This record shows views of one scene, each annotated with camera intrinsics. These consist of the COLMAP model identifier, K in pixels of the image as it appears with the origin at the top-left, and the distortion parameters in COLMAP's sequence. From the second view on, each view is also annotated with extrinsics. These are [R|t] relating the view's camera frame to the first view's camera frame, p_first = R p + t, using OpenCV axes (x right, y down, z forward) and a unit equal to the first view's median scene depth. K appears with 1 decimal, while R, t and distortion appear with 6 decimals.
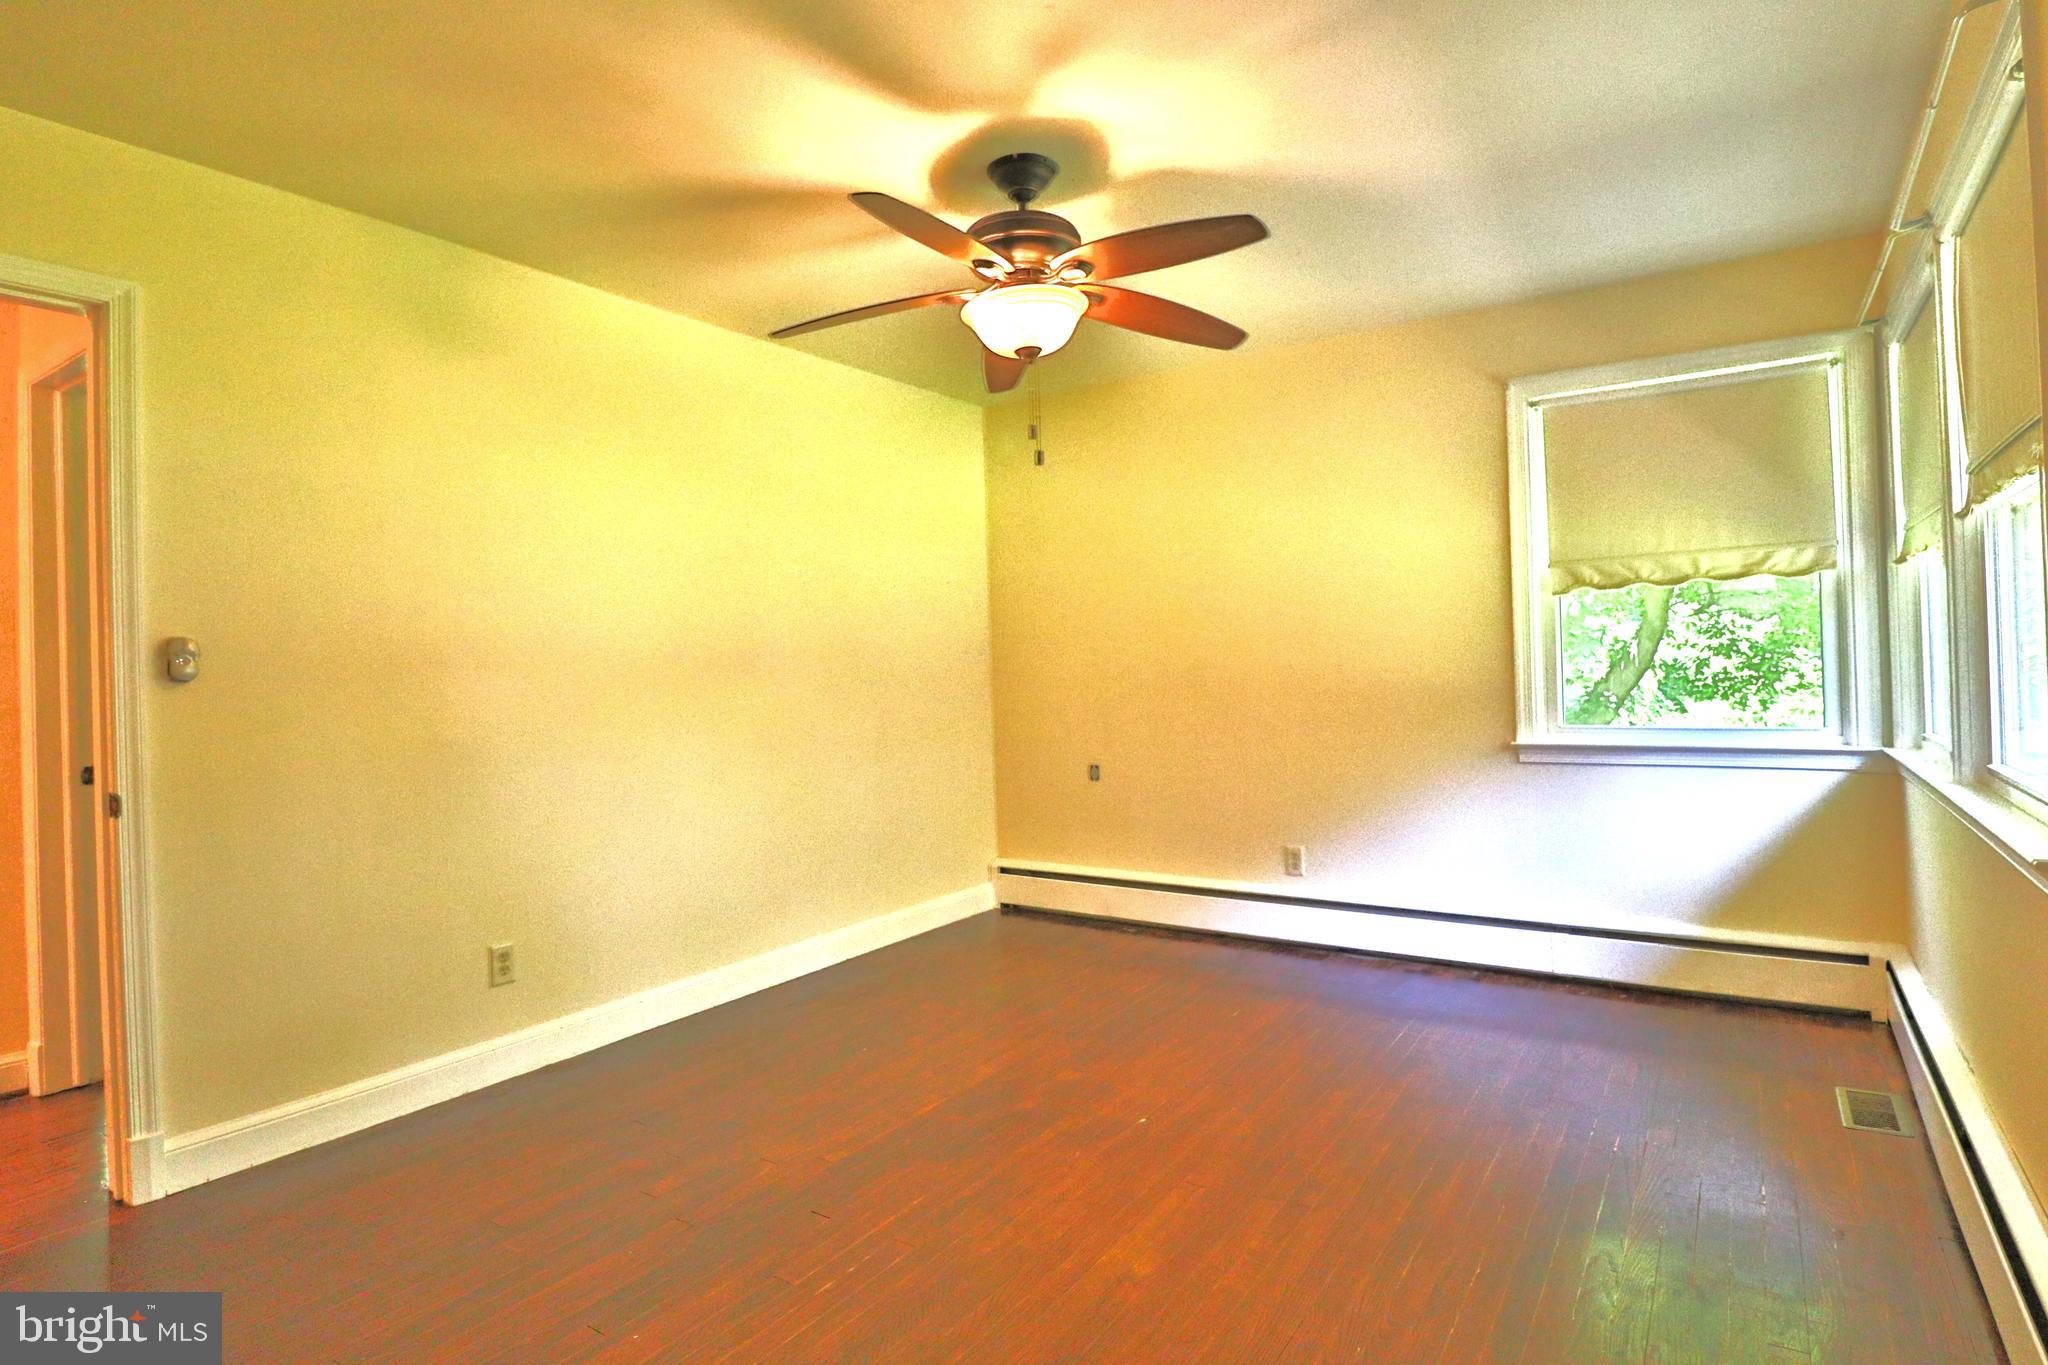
lens RADIAL K [[1056.7, 0, 1021.3], [0, 1056.7, 665.0], [0, 0, 1]] dist [-0.004241, -0.007808]
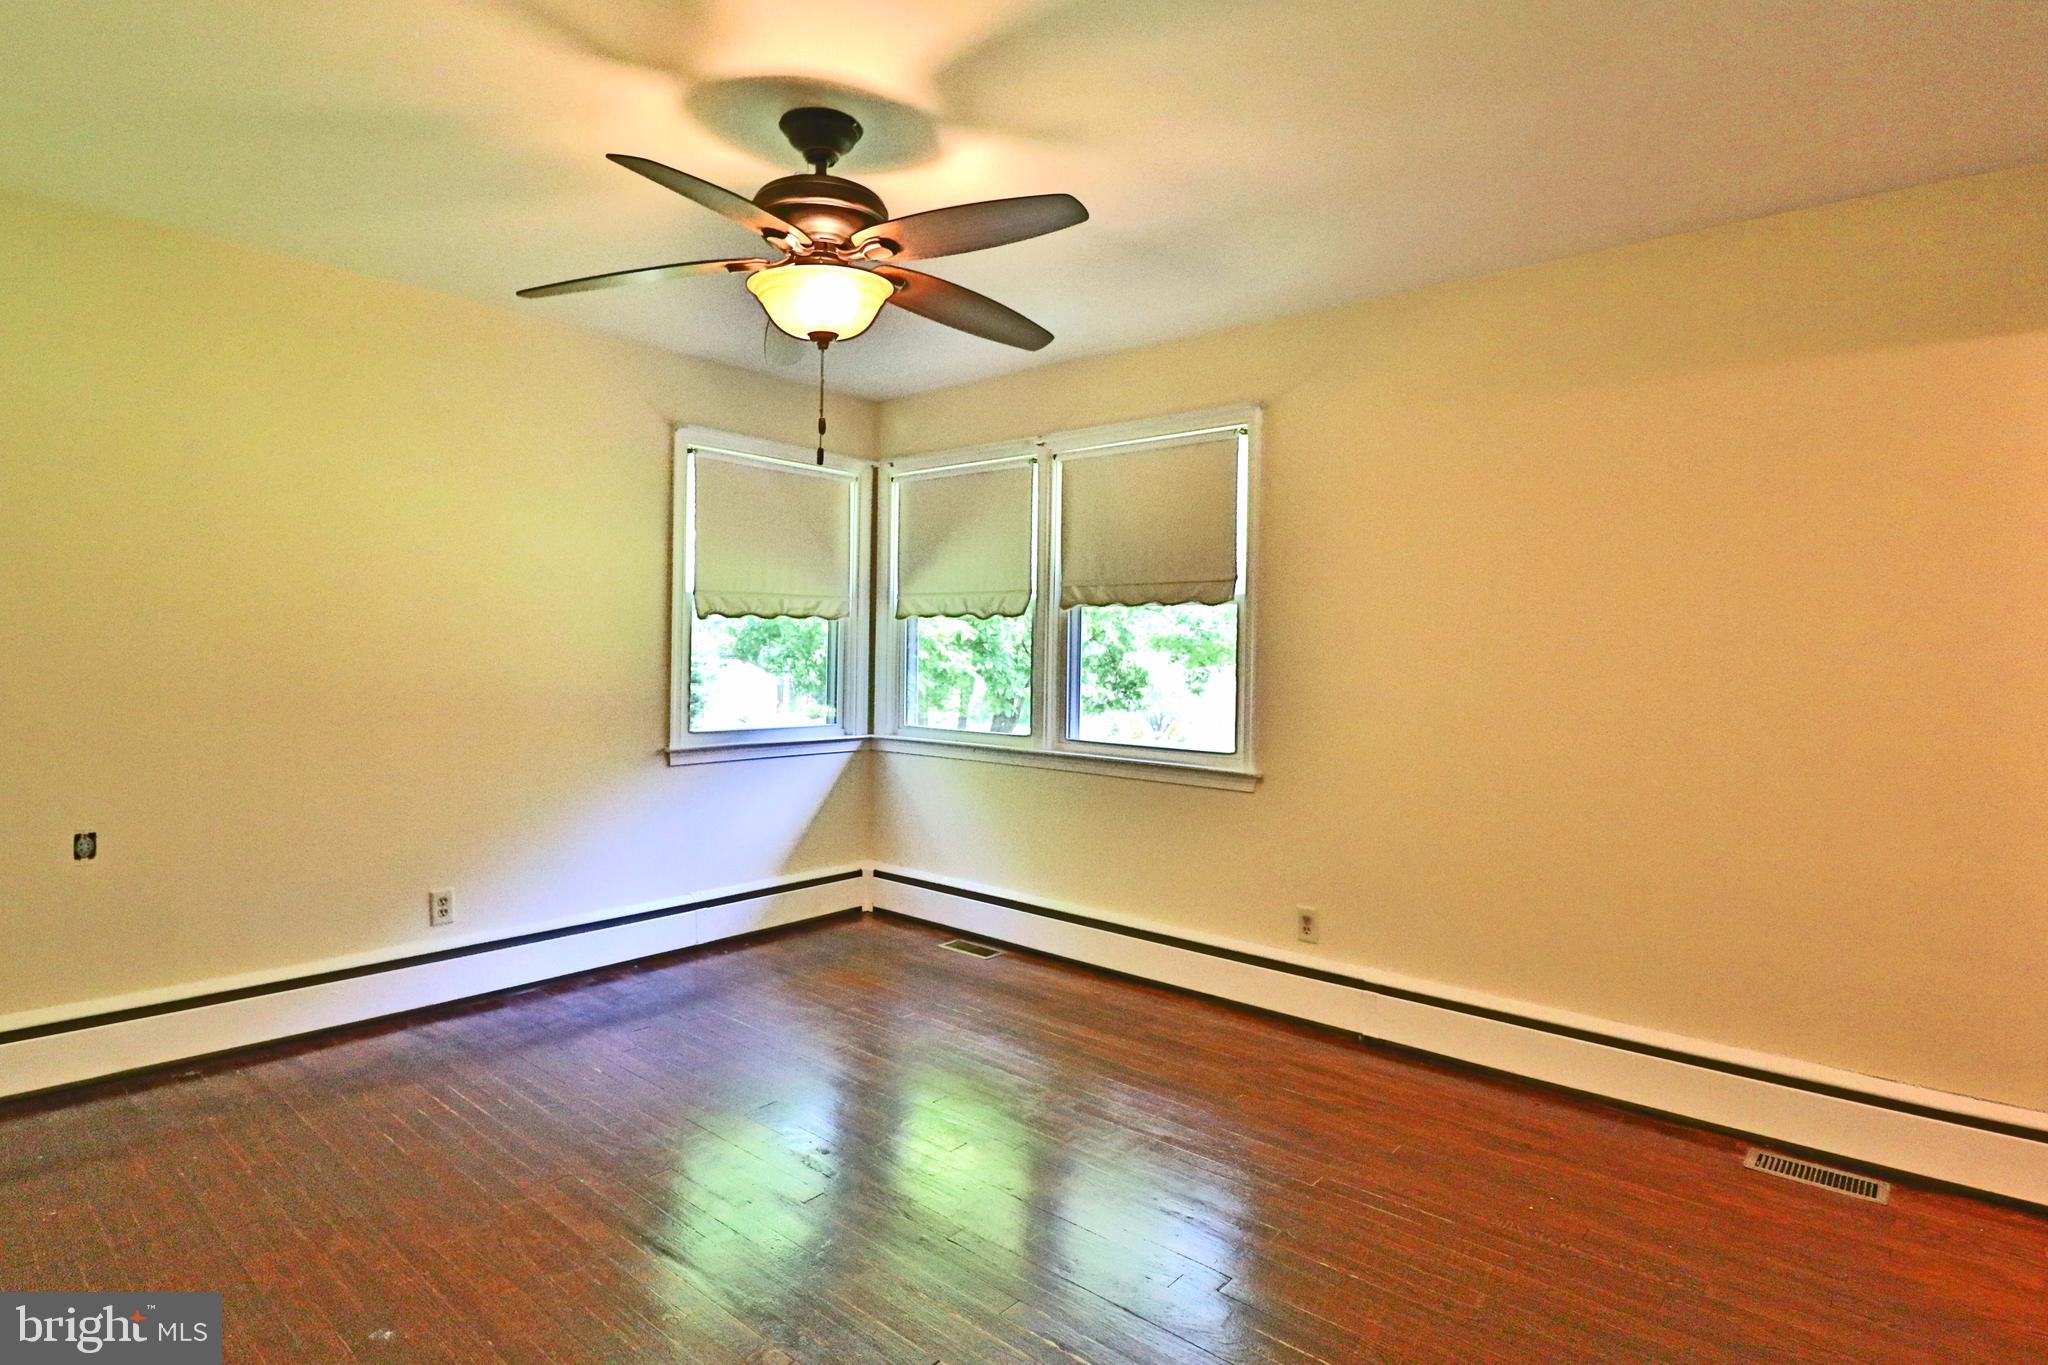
lens RADIAL K [[1056.7, 0, 1019.2], [0, 1056.7, 665.7], [0, 0, 1]] dist [-0.004241, -0.007808]
pose [[0.118503, 0.021757, 0.992715, -0.616803], [-0.012576, 0.999713, -0.020409, 0.004388], [-0.992874, -0.010066, 0.118743, 0.514032]]
